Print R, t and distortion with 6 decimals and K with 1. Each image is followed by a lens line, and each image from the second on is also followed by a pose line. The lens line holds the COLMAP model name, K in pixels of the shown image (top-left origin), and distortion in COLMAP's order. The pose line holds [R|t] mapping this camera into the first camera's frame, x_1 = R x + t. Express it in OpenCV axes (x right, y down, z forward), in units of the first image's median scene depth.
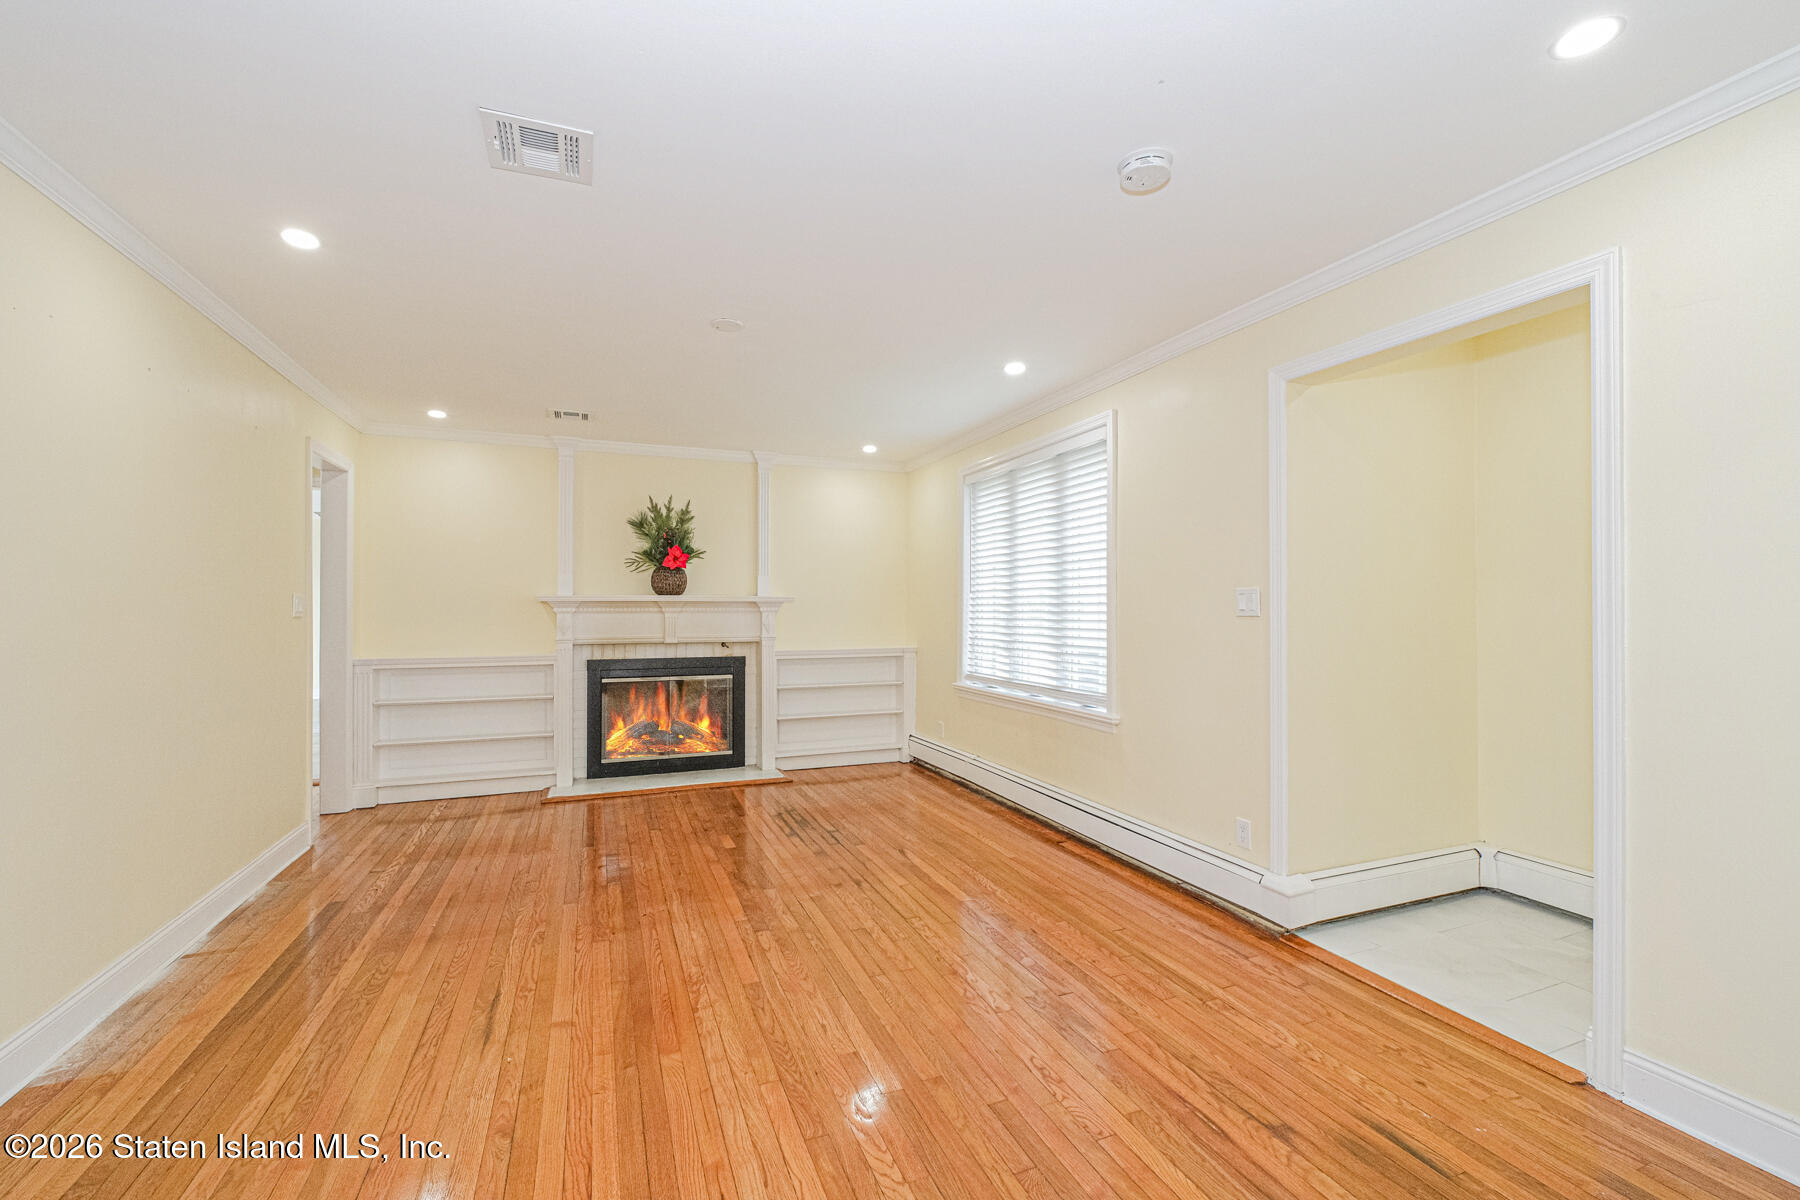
lens RADIAL K [[760.8, 0, 900.0], [0, 760.8, 600.0], [0, 0, 1]] dist [0.000309, -0.000042]
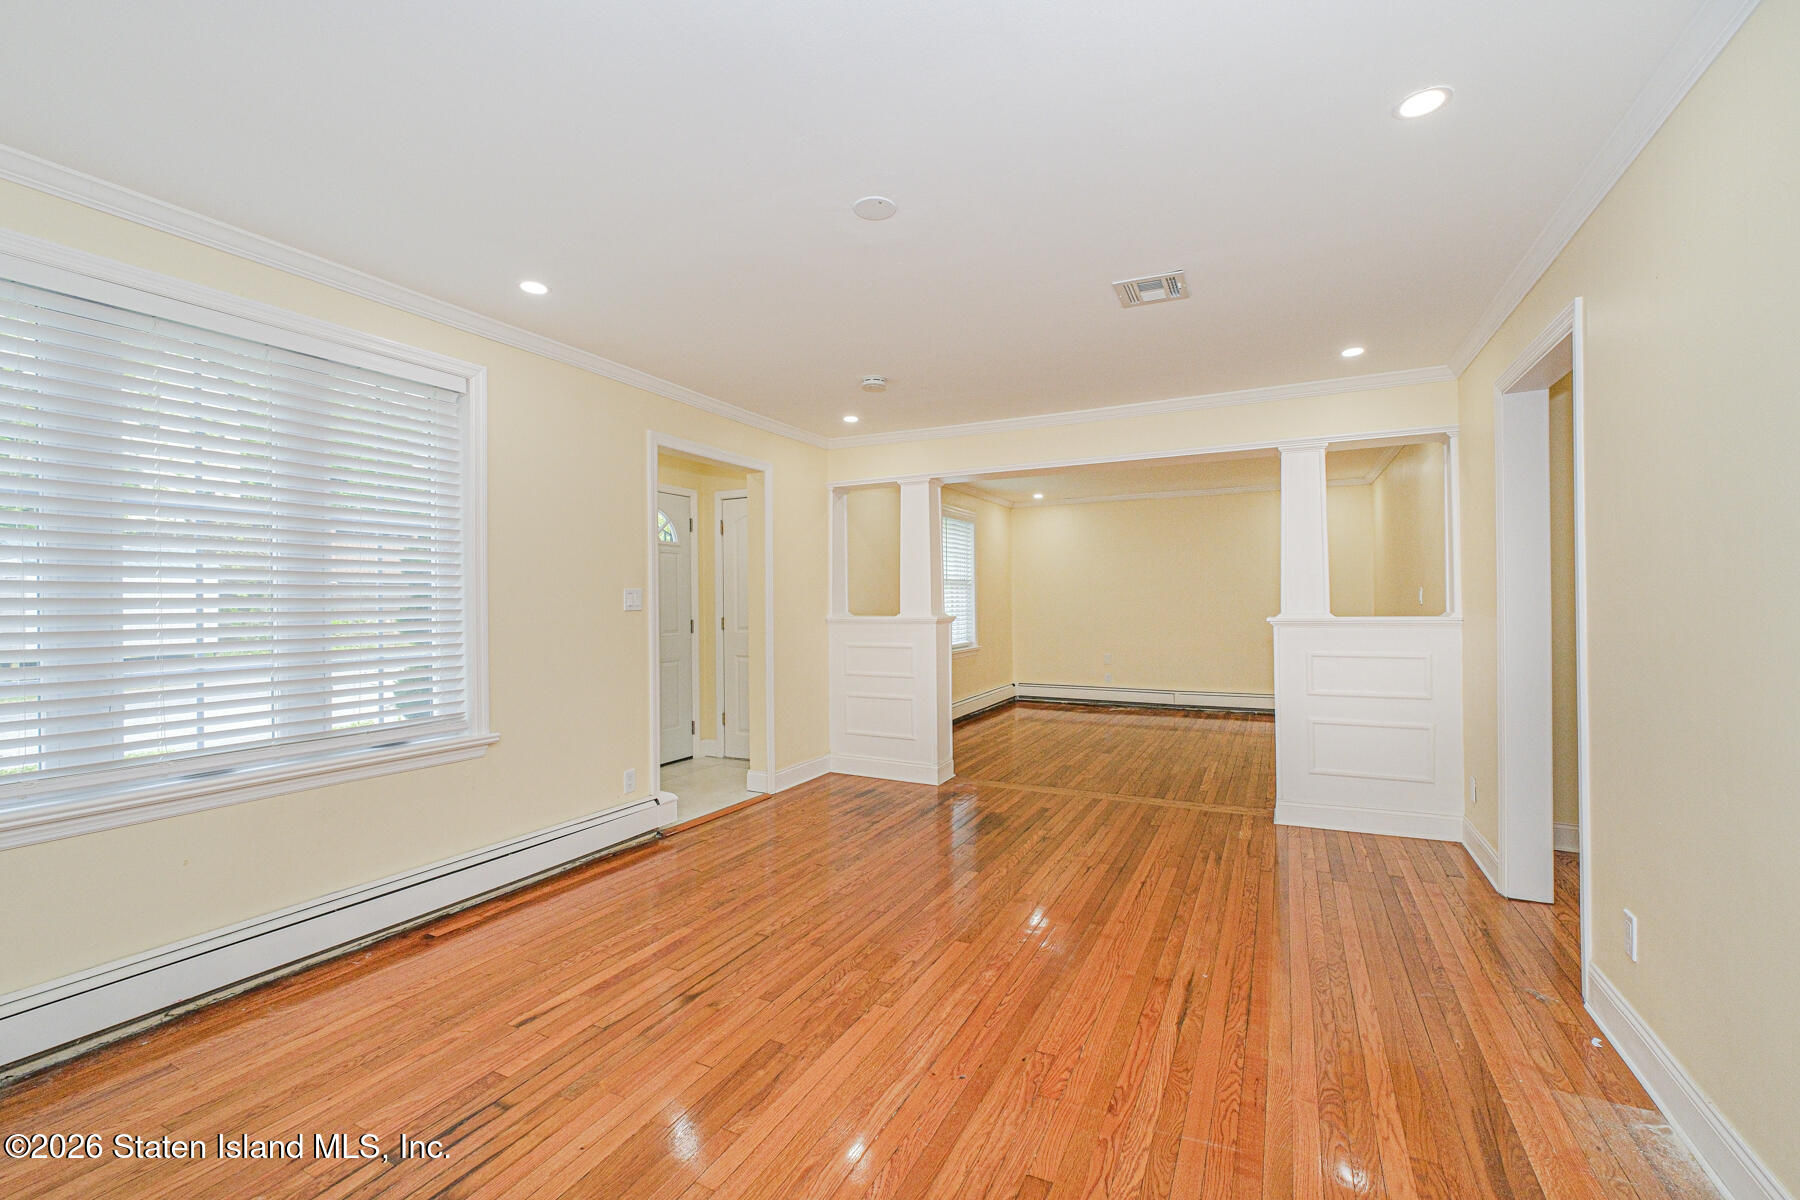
lens RADIAL K [[760.8, 0, 900.0], [0, 760.8, 600.0], [0, 0, 1]] dist [0.000309, -0.000042]
pose [[-0.660629, 0.008306, 0.750667, -0.751481], [0.000148, 0.999940, -0.010934, 0.016032], [-0.750713, -0.007113, -0.660591, 1.401683]]
